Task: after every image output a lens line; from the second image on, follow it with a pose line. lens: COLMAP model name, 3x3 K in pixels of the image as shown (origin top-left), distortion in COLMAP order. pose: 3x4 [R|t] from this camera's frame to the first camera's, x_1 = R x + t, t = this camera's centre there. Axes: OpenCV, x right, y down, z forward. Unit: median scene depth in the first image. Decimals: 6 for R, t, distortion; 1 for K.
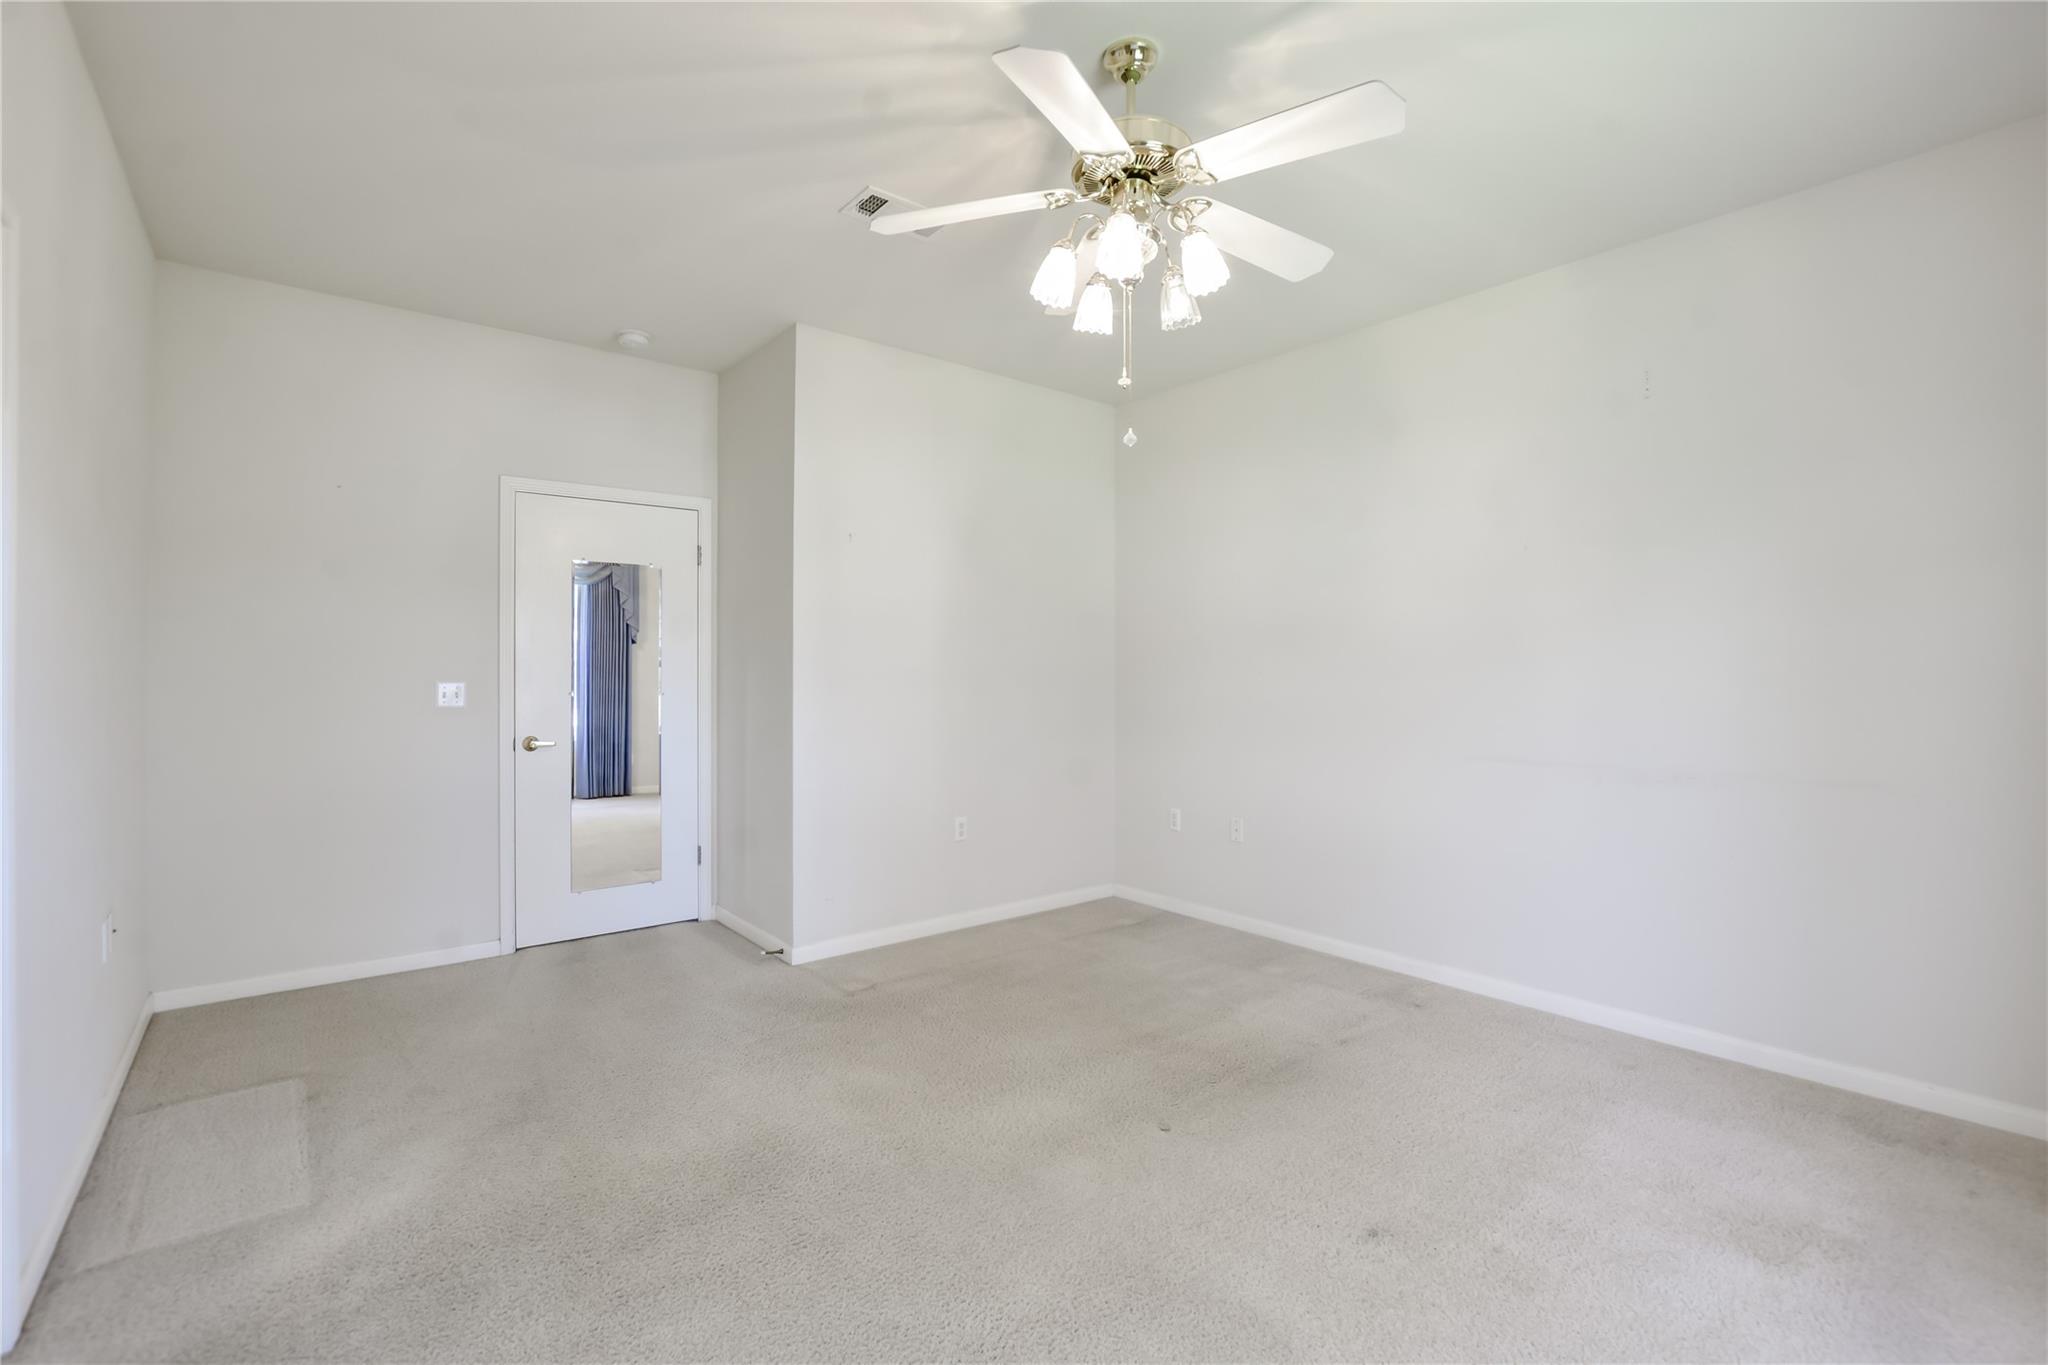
lens RADIAL K [[905.8, 0, 1027.0], [0, 905.8, 669.4], [0, 0, 1]] dist [-0.024340, 0.000377]
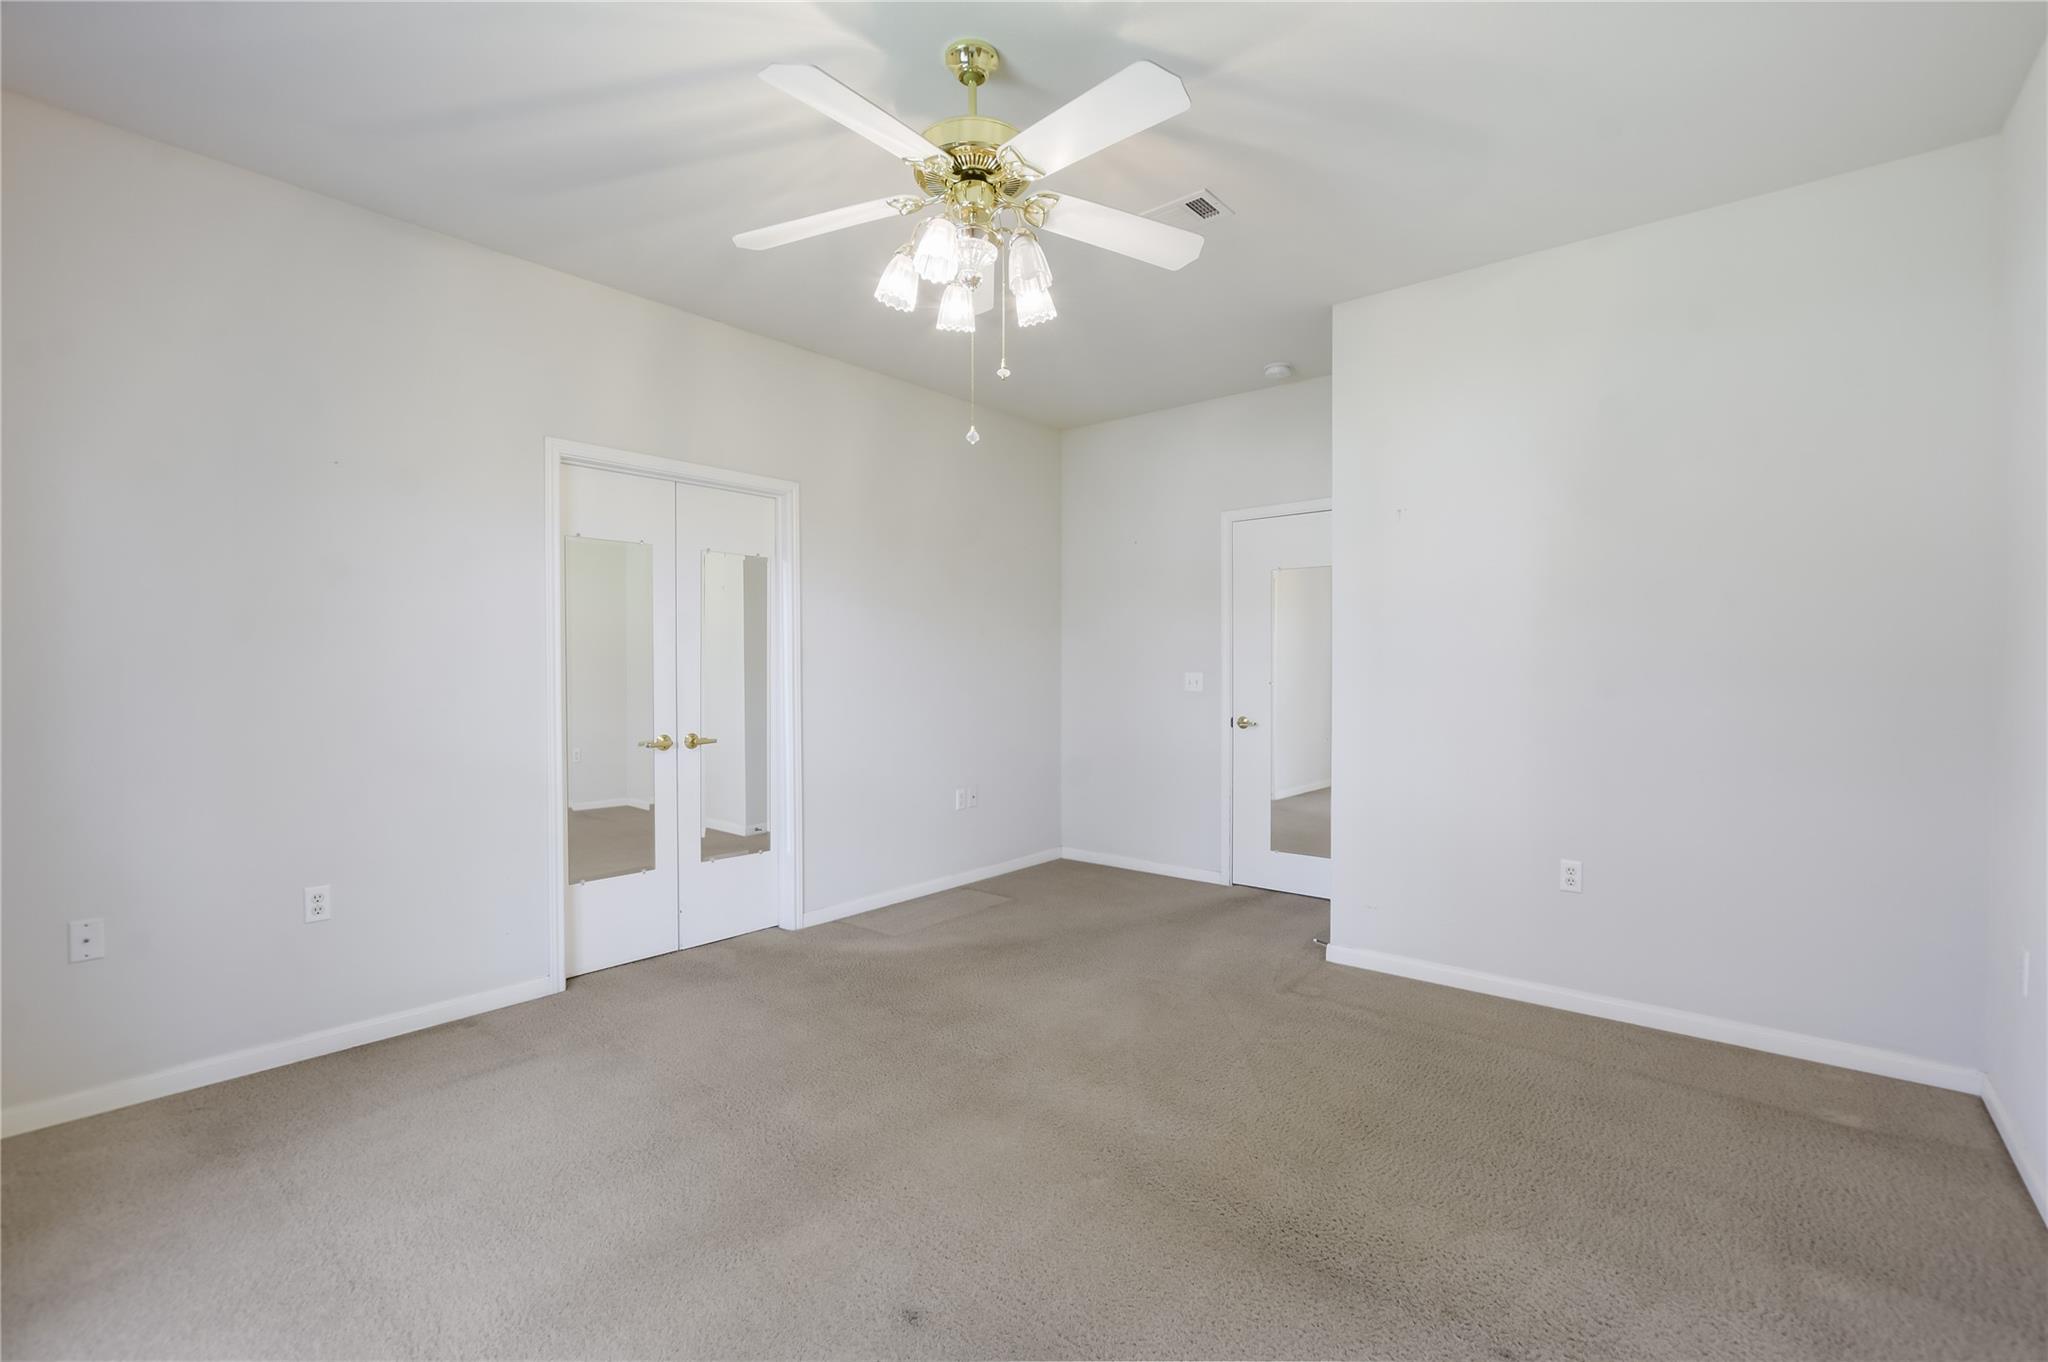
lens RADIAL K [[905.8, 0, 1027.0], [0, 905.8, 667.9], [0, 0, 1]] dist [-0.024340, 0.000377]
pose [[0.171994, -0.001129, -0.985097, 0.667991], [0.009895, 0.999951, 0.000581, 0.004431], [0.985048, -0.009848, 0.171996, 0.521078]]
